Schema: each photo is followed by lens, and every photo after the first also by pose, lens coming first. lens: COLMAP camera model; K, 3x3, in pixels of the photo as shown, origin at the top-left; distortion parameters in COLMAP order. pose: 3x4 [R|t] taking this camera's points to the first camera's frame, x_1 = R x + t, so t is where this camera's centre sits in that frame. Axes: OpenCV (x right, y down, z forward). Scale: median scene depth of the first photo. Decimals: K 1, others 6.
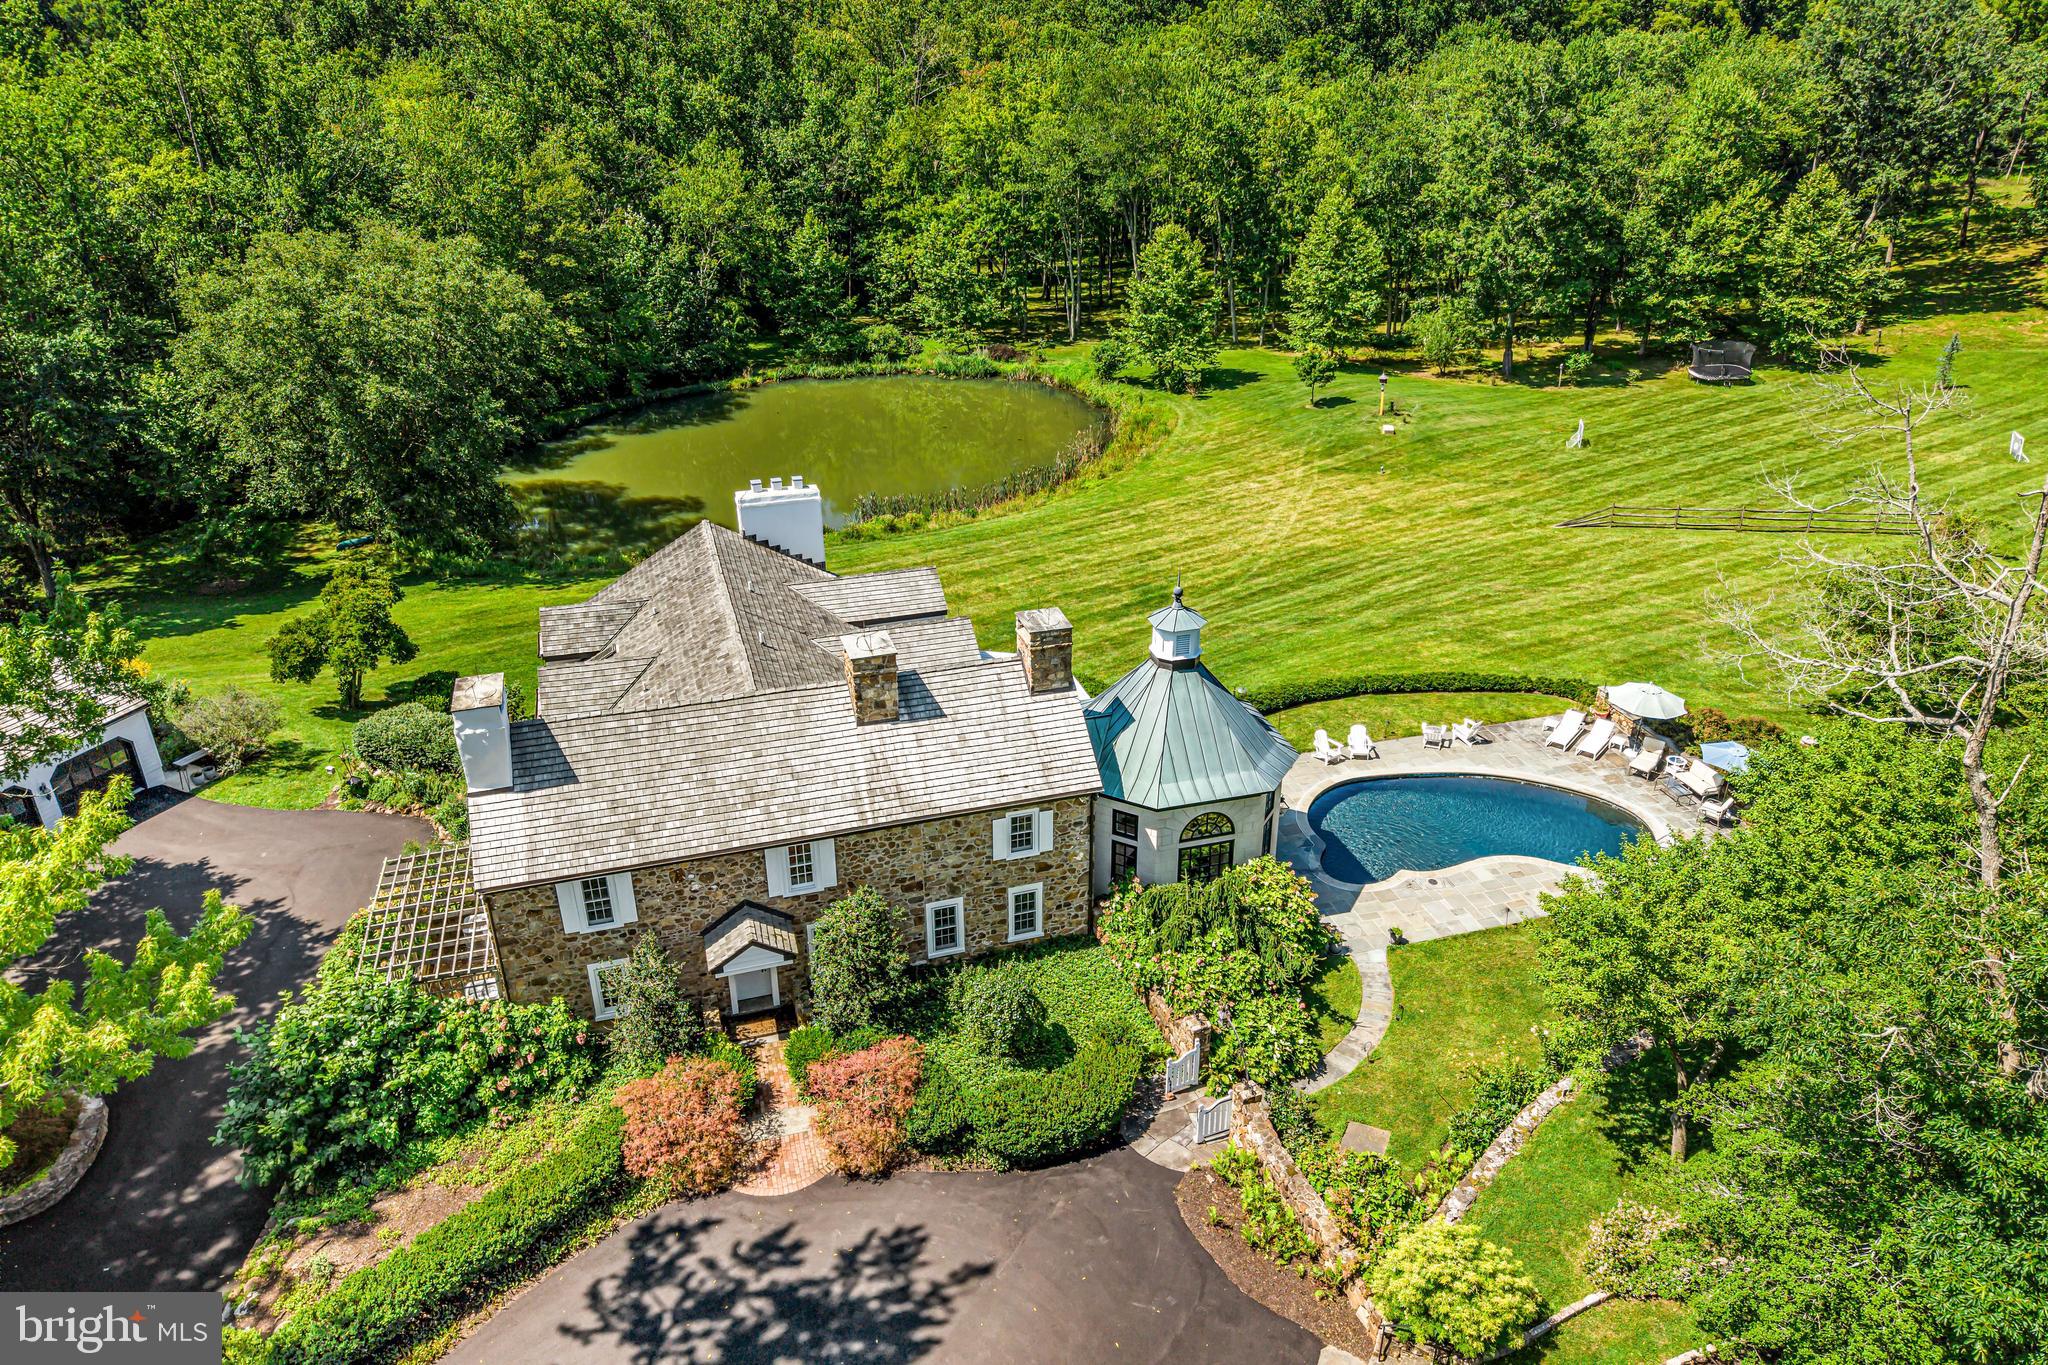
lens RADIAL K [[1401.5, 0, 1024.0], [0, 1401.5, 682.5], [0, 0, 1]] dist [0.024937, 0.000229]
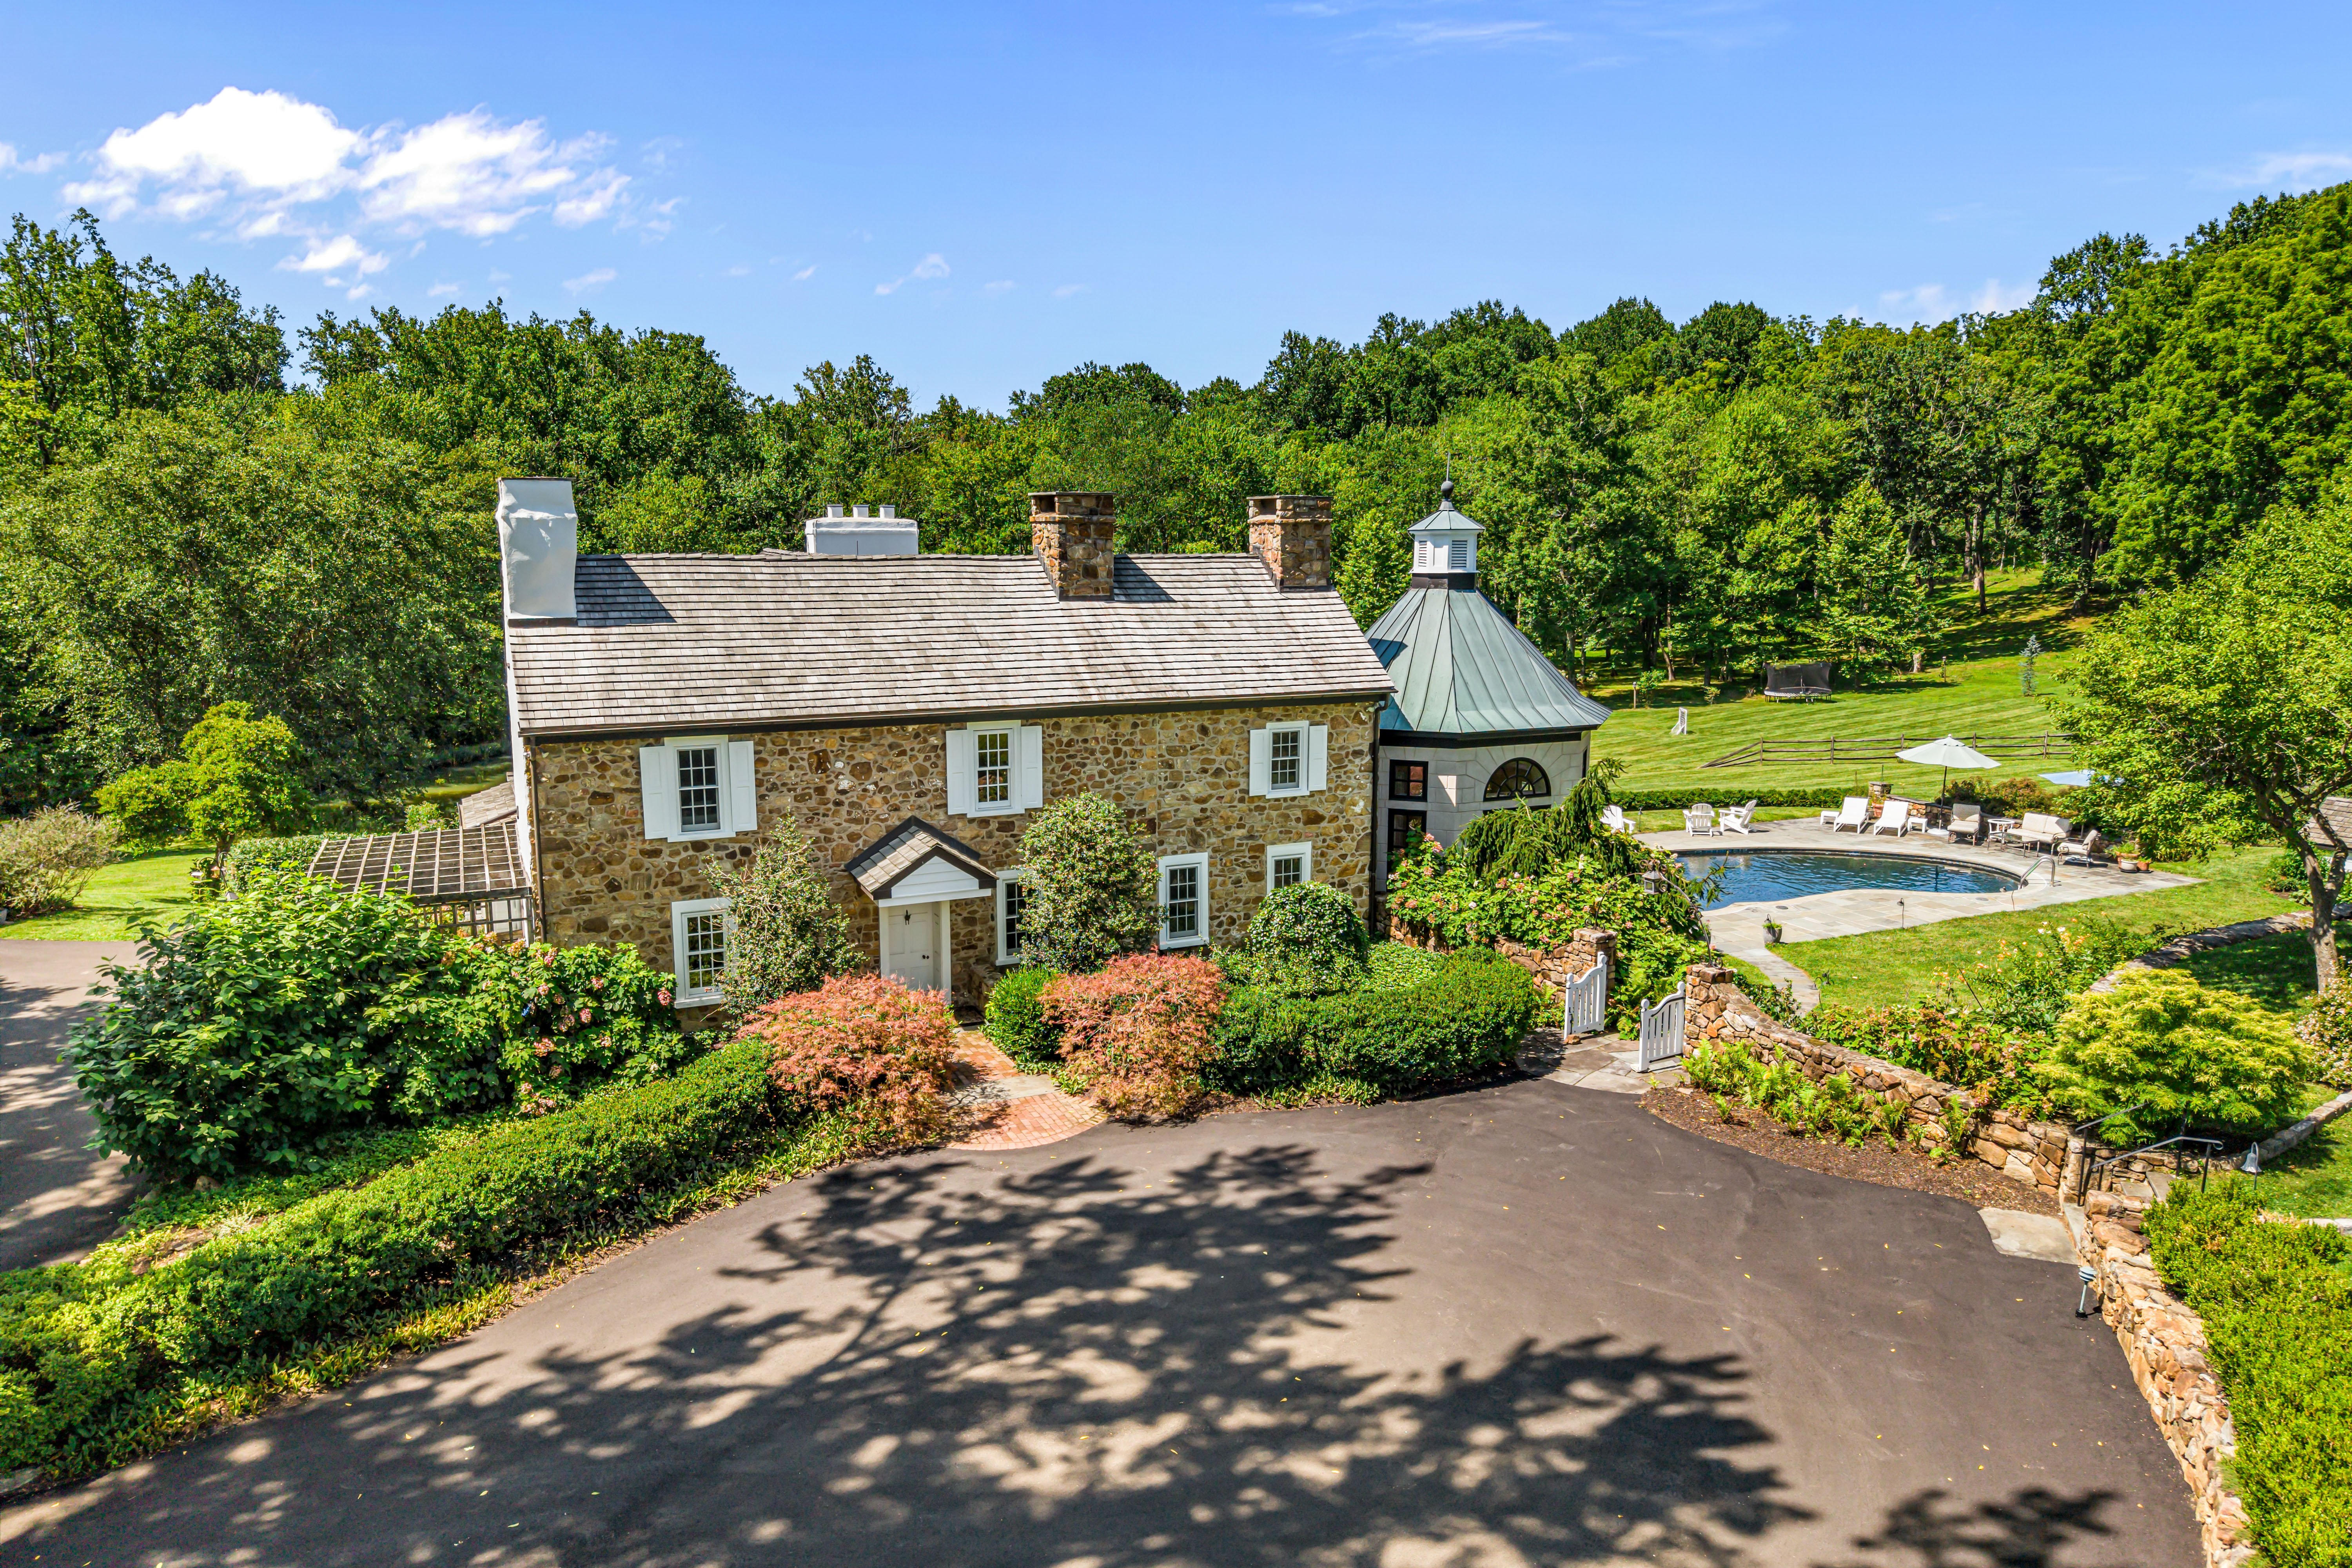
lens RADIAL K [[1595.7, 0, 1176.0], [0, 1595.7, 784.0], [0, 0, 1]] dist [0.057890, -0.060569]
pose [[0.989519, -0.015390, 0.143580, -0.175843], [0.057299, 0.954524, -0.292576, 0.357550], [-0.132548, 0.297737, 0.945401, 0.239325]]
